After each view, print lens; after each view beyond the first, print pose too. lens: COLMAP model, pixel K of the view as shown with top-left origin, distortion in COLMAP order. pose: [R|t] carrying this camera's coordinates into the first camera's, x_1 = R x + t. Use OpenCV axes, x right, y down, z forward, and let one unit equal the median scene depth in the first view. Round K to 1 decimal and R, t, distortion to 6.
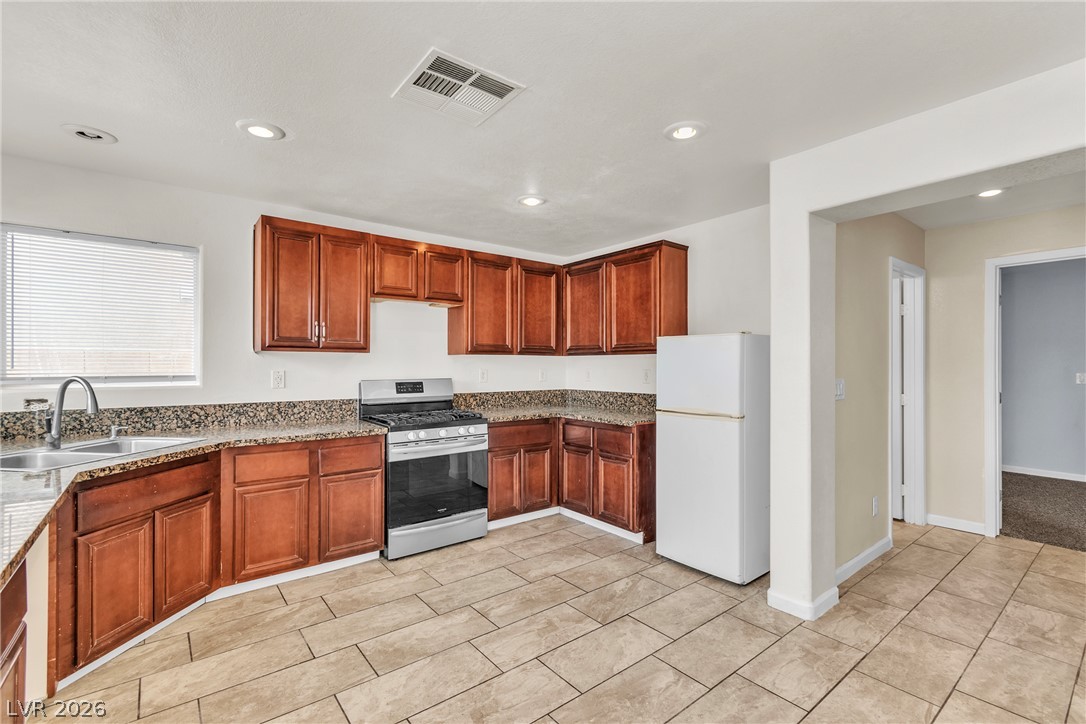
lens RADIAL K [[485.7, 0, 543.2], [0, 485.7, 366.5], [0, 0, 1]] dist [-0.000496, -0.000428]
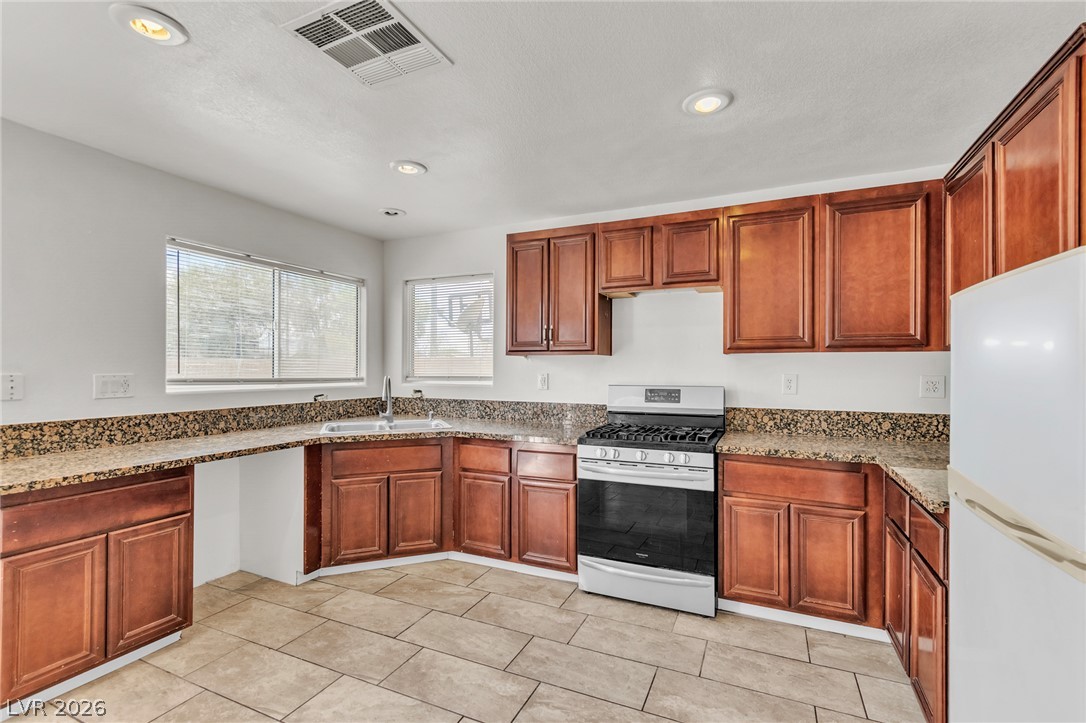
lens RADIAL K [[485.7, 0, 543.2], [0, 485.7, 366.0], [0, 0, 1]] dist [-0.000496, -0.000428]
pose [[0.456572, -0.004585, -0.889675, 0.410498], [-0.003672, 0.999968, -0.007038, -0.000281], [0.889679, 0.006480, 0.456541, 0.504284]]
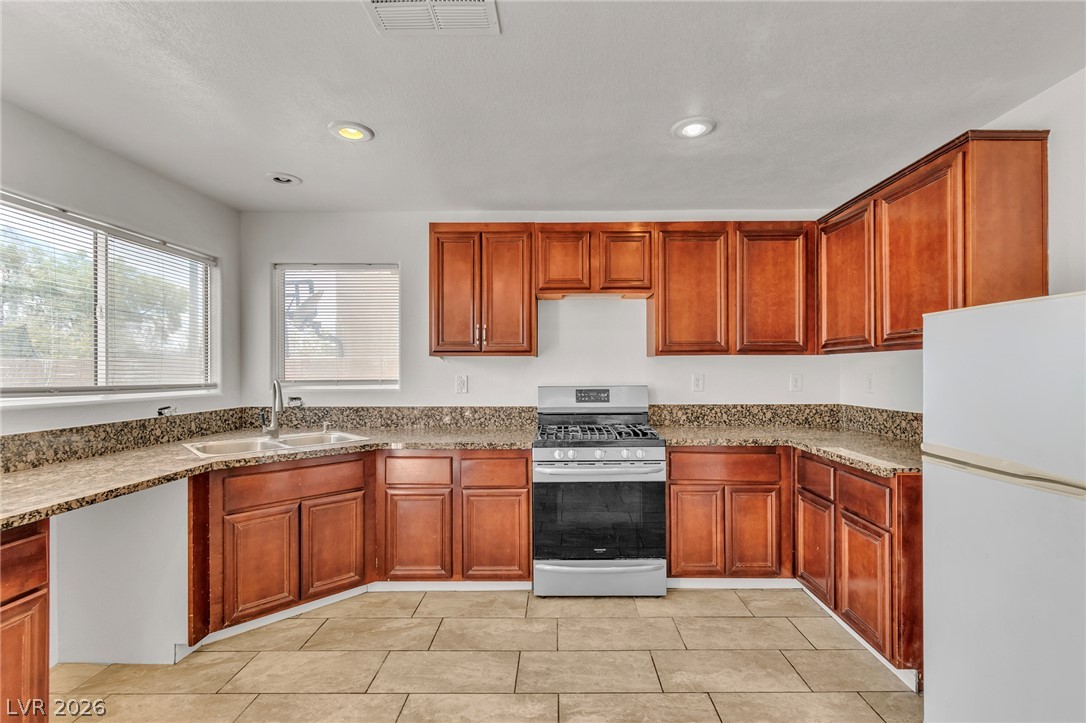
lens RADIAL K [[494.4, 0, 554.3], [0, 494.4, 369.4], [0, 0, 1]] dist [-0.000047, -0.000899]
pose [[0.781619, -0.004847, -0.623737, 0.243039], [0.002889, 0.999987, -0.004150, 0.000622], [0.623749, 0.001442, 0.781623, 0.315087]]
